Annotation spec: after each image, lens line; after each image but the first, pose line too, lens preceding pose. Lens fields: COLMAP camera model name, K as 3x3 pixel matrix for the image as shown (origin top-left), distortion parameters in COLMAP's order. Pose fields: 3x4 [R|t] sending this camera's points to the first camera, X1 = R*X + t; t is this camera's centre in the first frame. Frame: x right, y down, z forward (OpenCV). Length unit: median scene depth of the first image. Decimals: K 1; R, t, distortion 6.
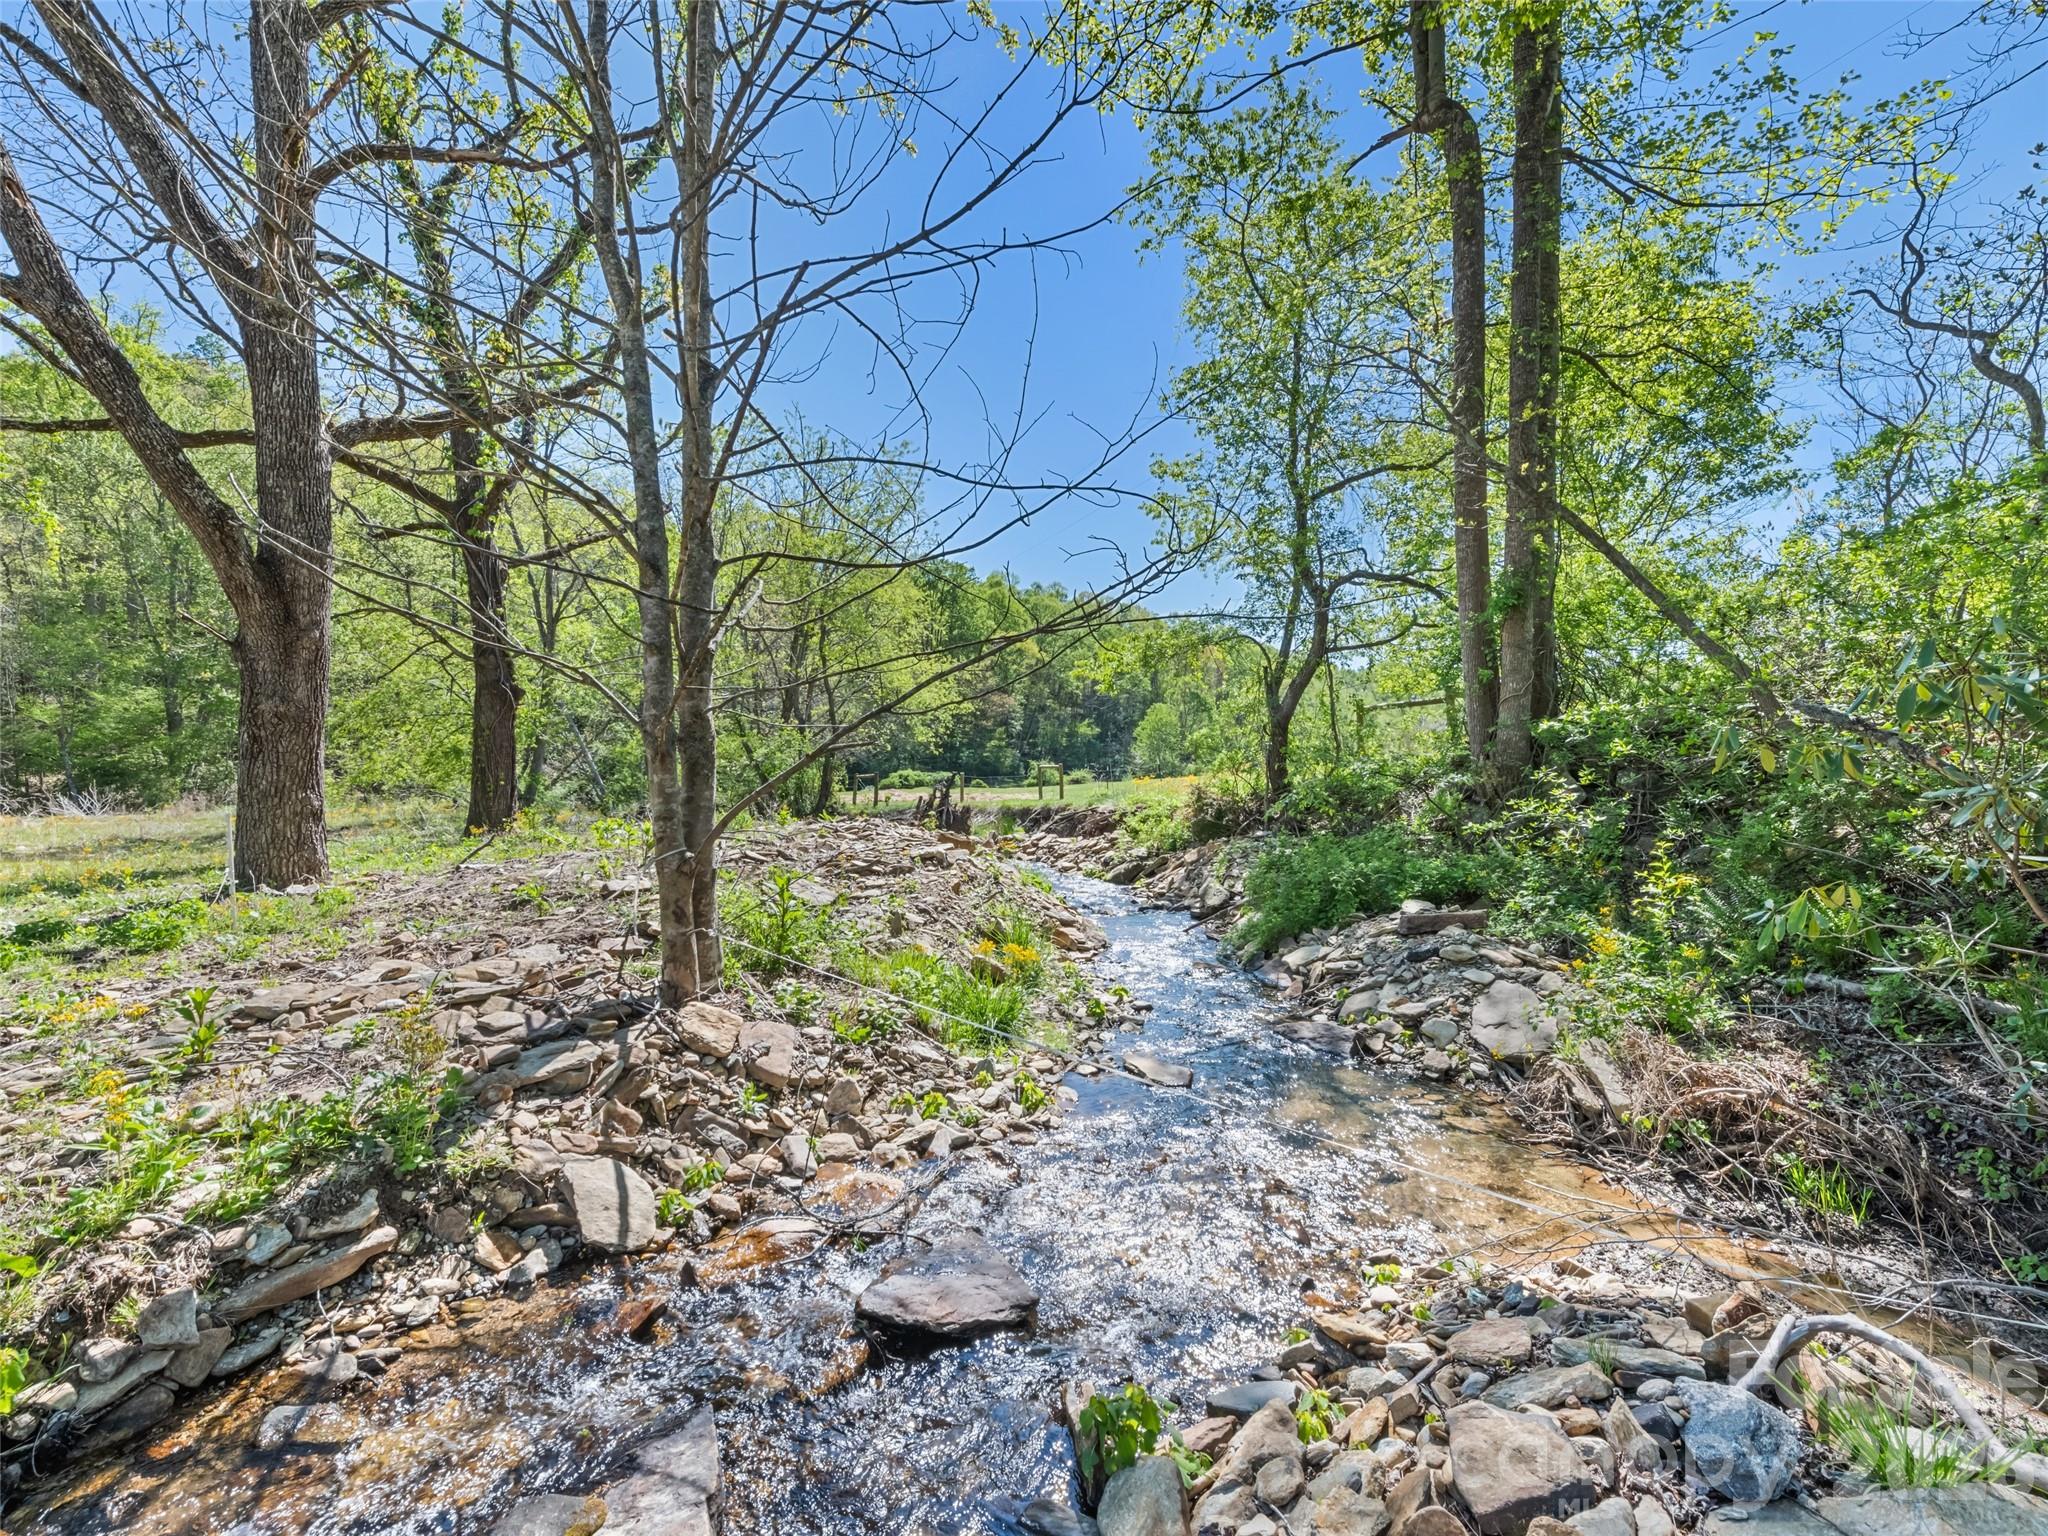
lens RADIAL K [[895.9, 0, 1019.6], [0, 895.9, 782.1], [0, 0, 1]] dist [0.008713, -0.000602]
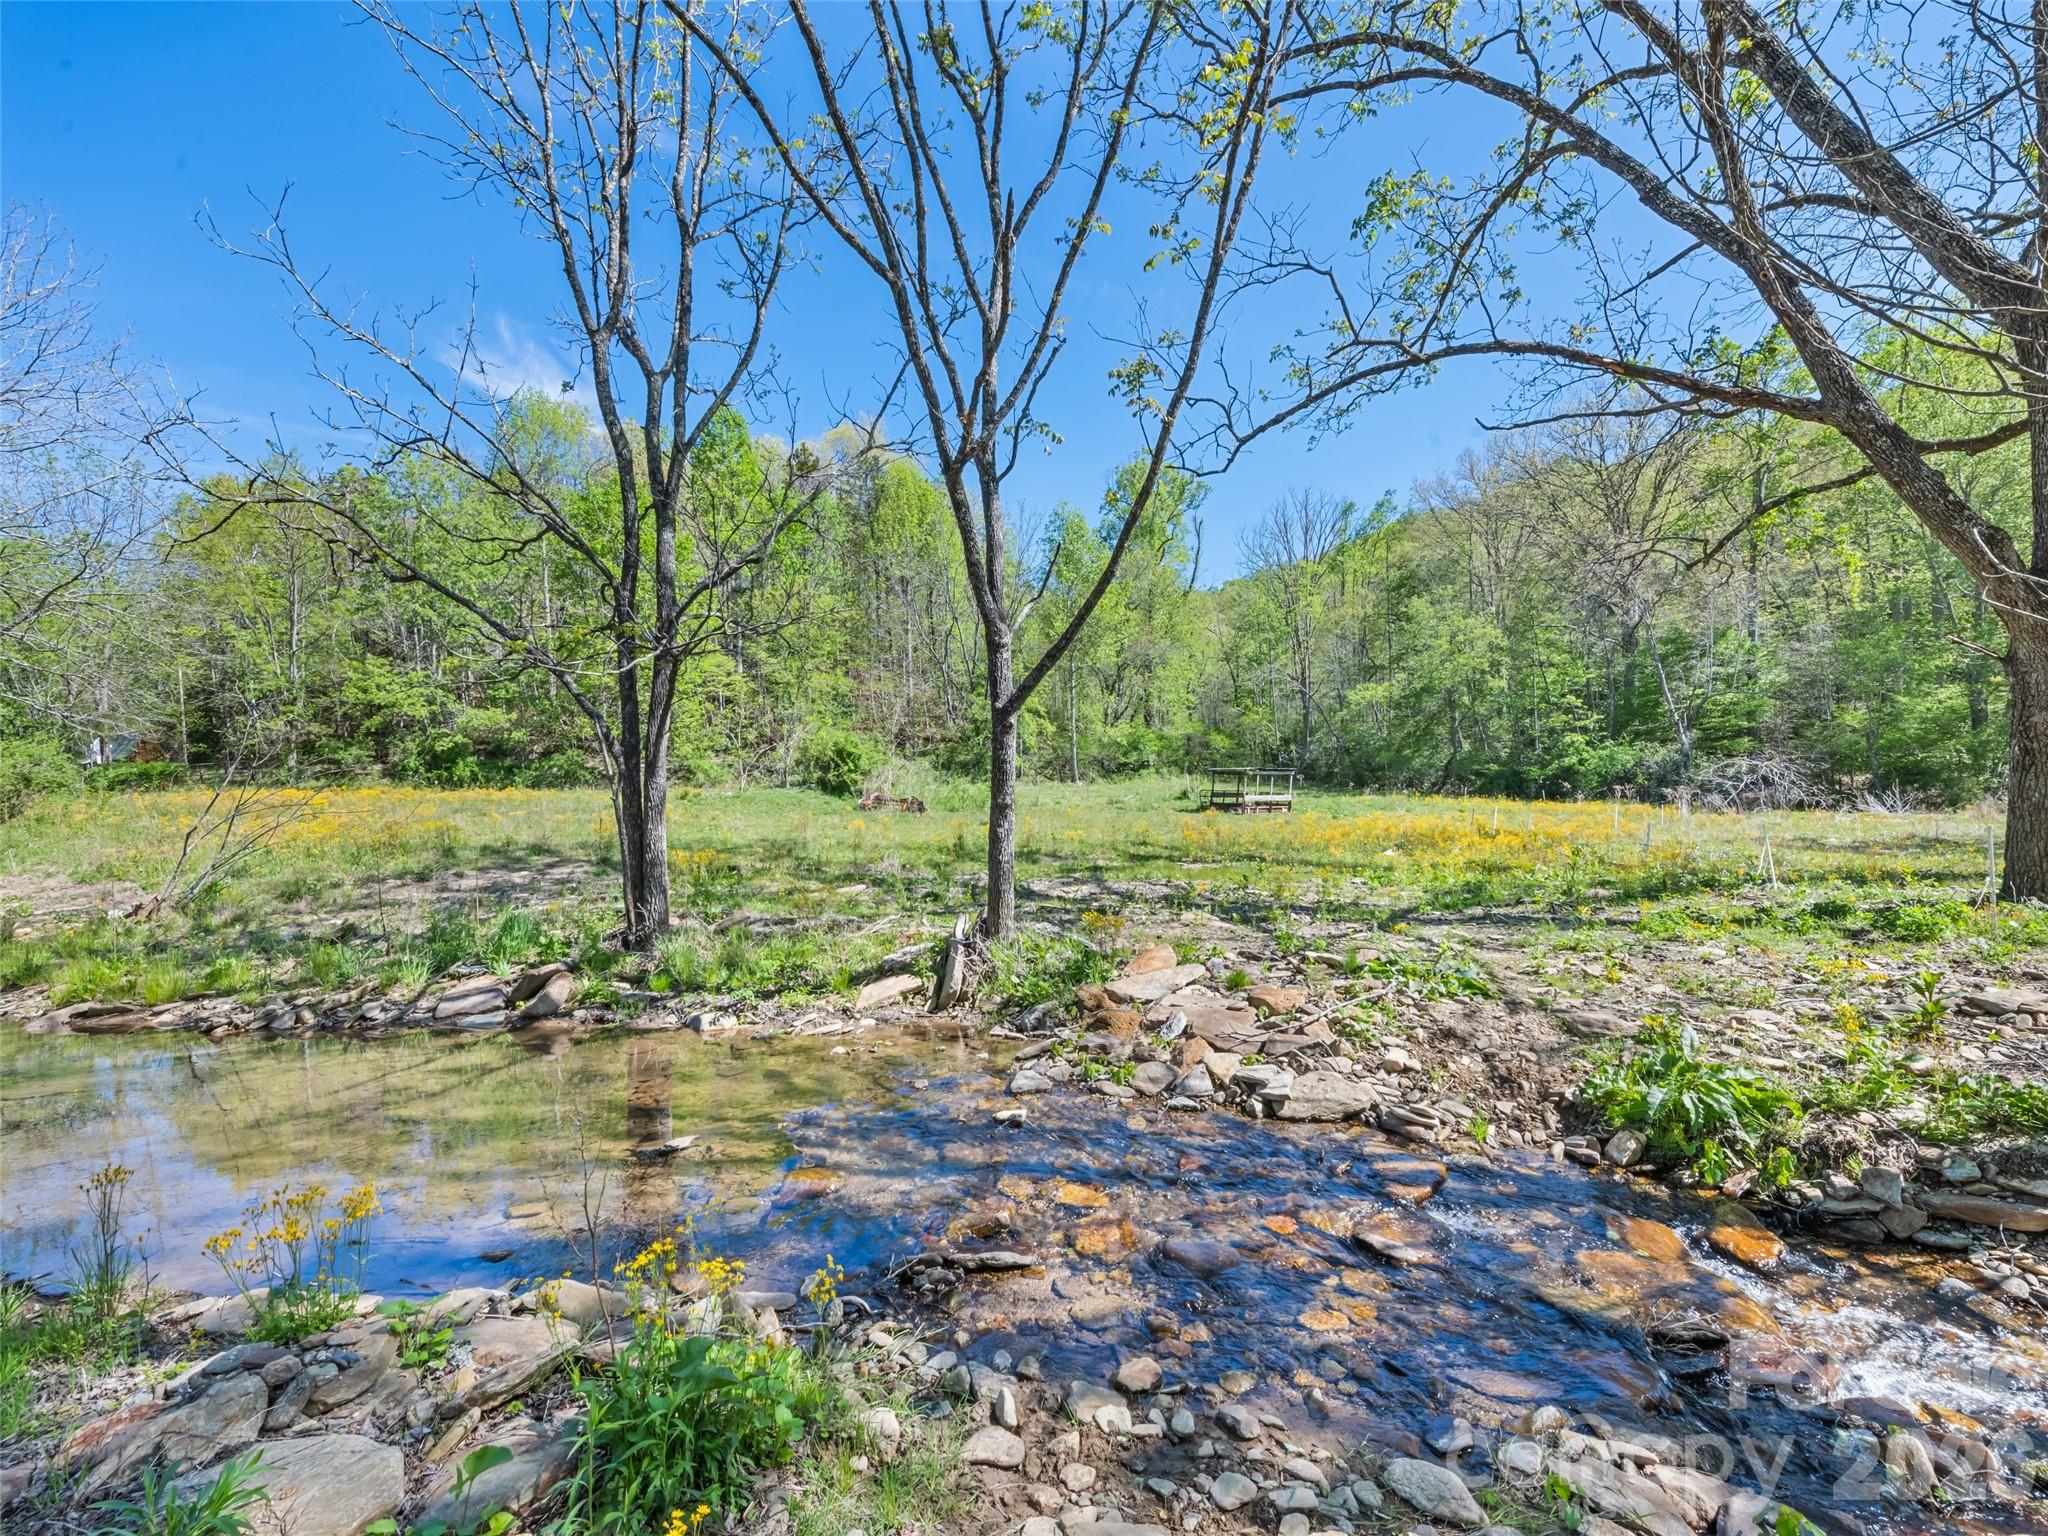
lens RADIAL K [[895.9, 0, 1019.6], [0, 895.9, 782.1], [0, 0, 1]] dist [0.008713, -0.000602]
pose [[-0.001616, 0.003470, -0.999993, 0.311282], [0.001066, 0.999993, 0.003469, -0.035754], [0.999998, -0.001060, -0.001620, -0.232967]]
